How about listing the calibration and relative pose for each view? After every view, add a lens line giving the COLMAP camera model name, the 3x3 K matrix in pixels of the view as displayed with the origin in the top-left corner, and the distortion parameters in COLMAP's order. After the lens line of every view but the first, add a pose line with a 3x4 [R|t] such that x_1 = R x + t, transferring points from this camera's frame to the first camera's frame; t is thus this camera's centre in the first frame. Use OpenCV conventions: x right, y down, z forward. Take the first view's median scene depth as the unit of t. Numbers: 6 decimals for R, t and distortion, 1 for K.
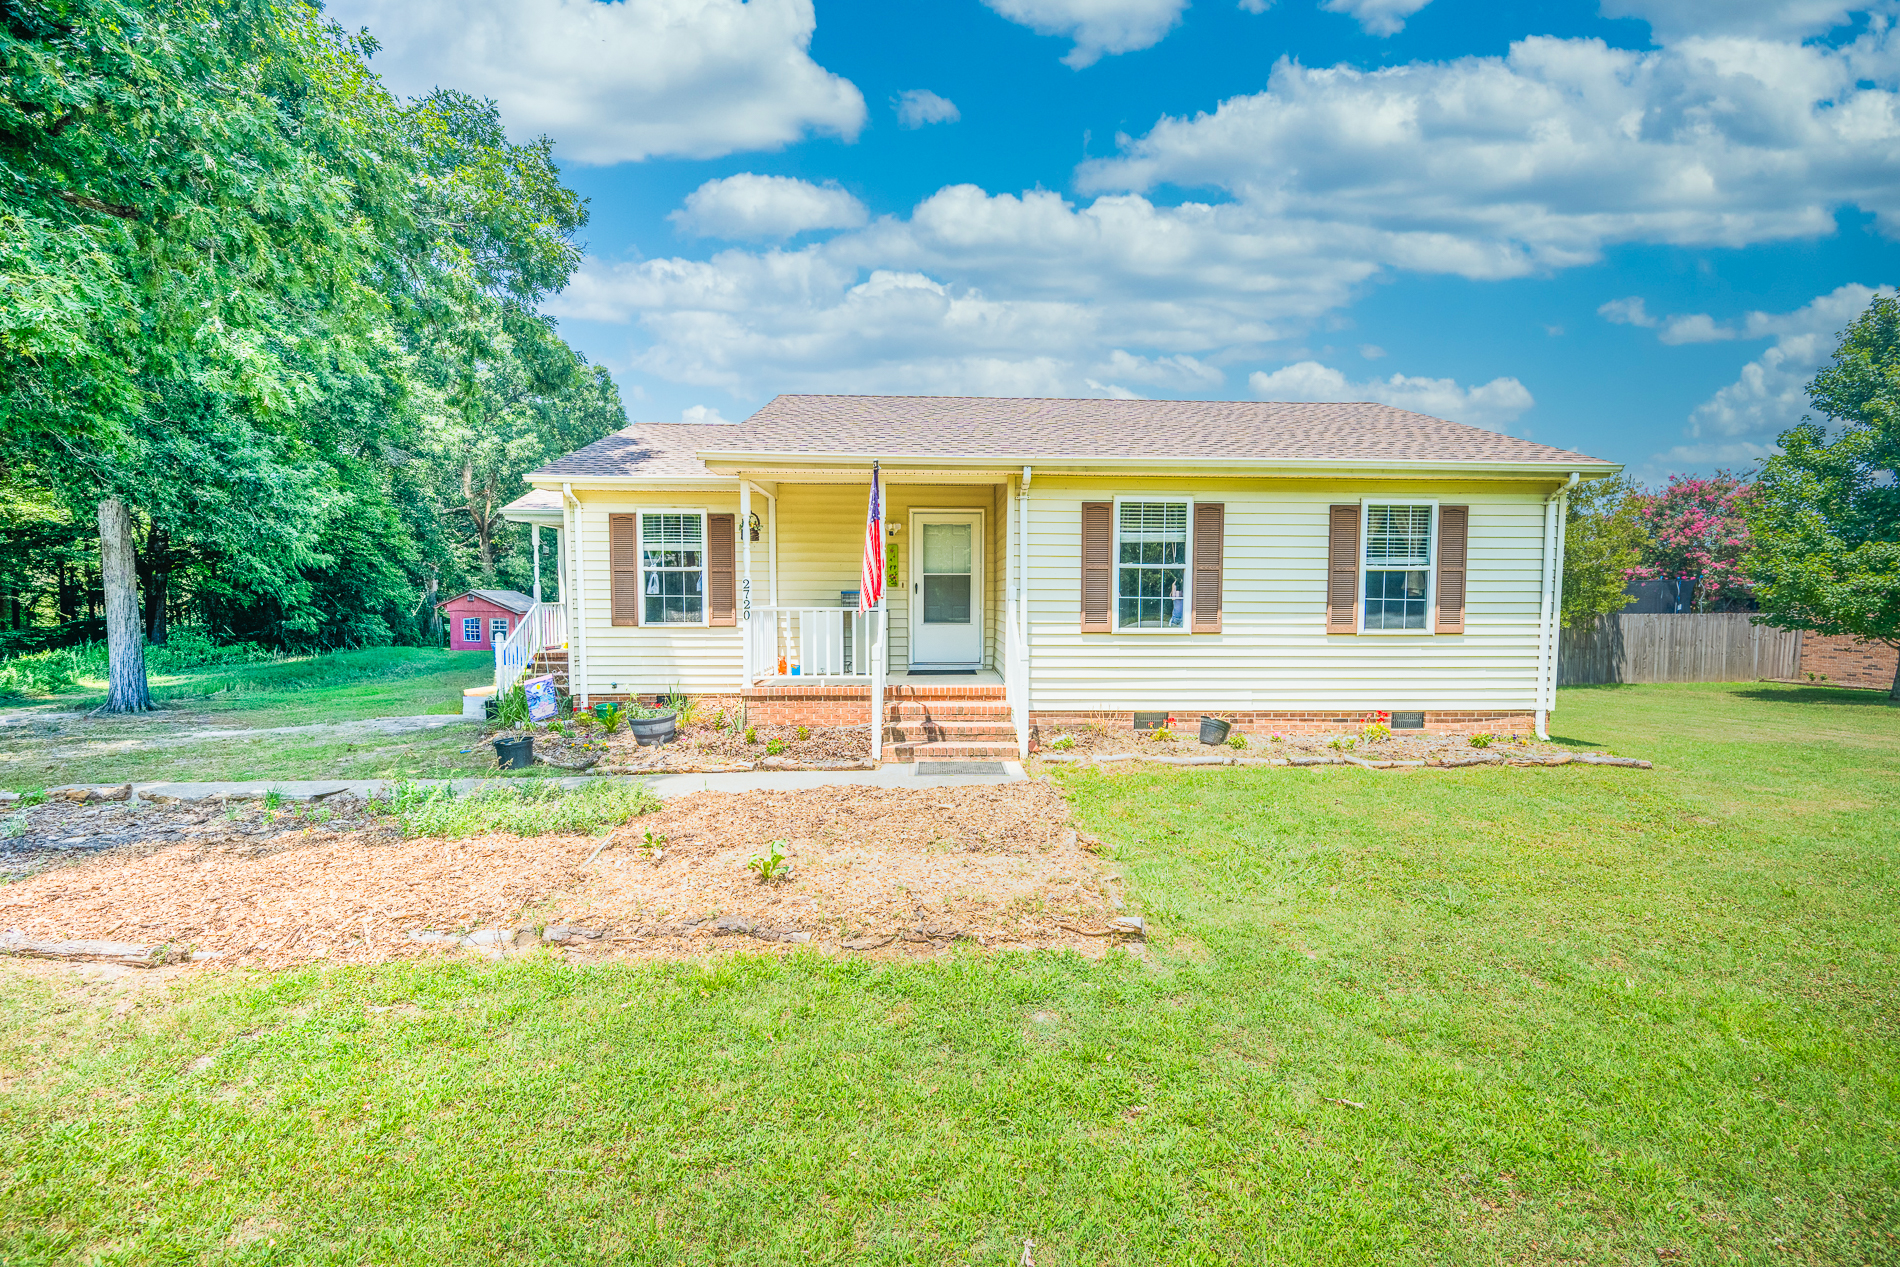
lens RADIAL K [[808.2, 0, 945.6], [0, 808.2, 638.0], [0, 0, 1]] dist [0.001373, 0.000027]
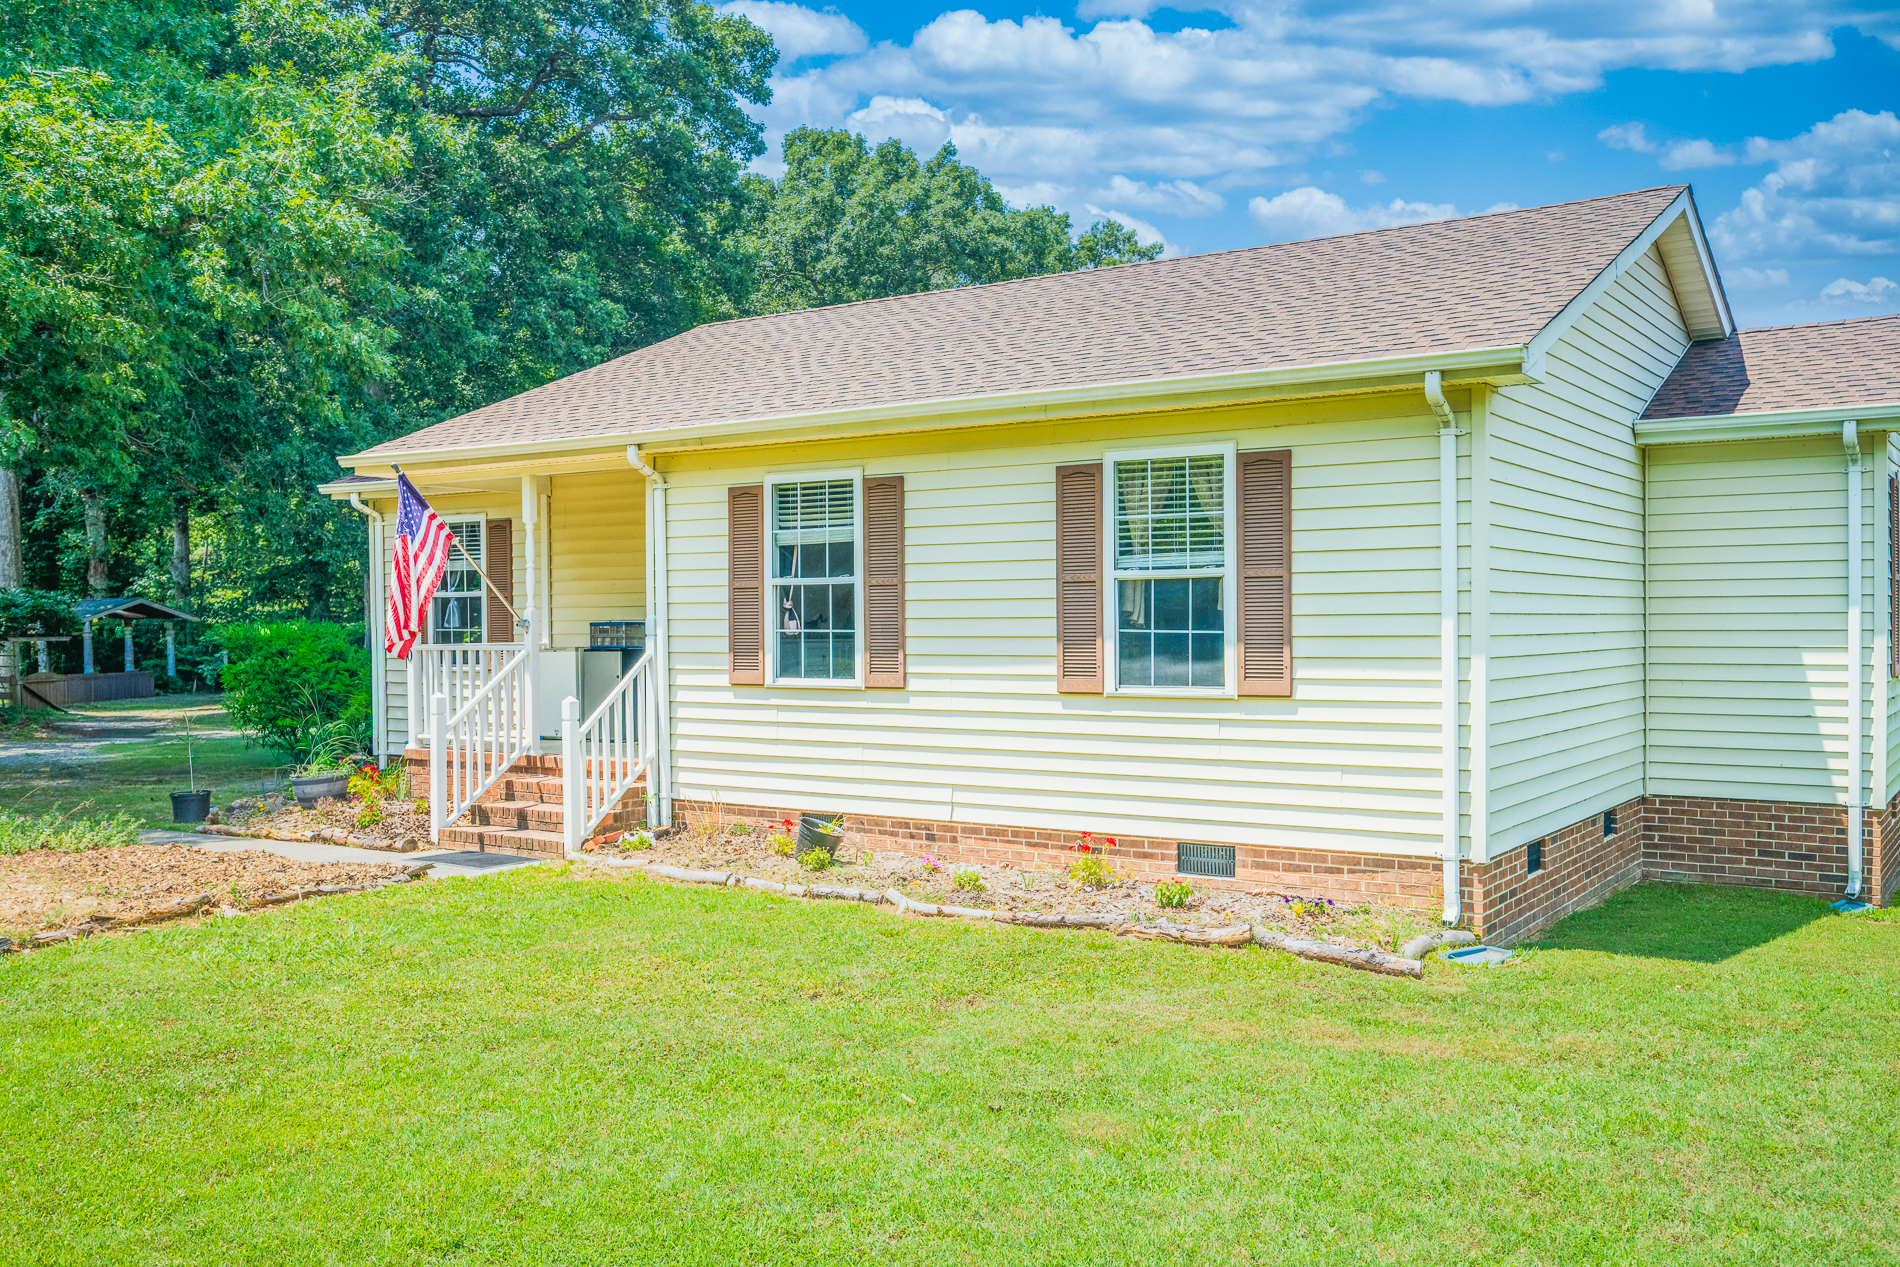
lens RADIAL K [[1635.8, 0, 950.7], [0, 1635.8, 639.5], [0, 0, 1]] dist [-0.034305, 0.001651]
pose [[0.801120, -0.002420, -0.598499, 1.237195], [-0.025823, 0.998921, -0.038604, 0.004063], [0.597946, 0.046382, 0.800193, 0.045814]]
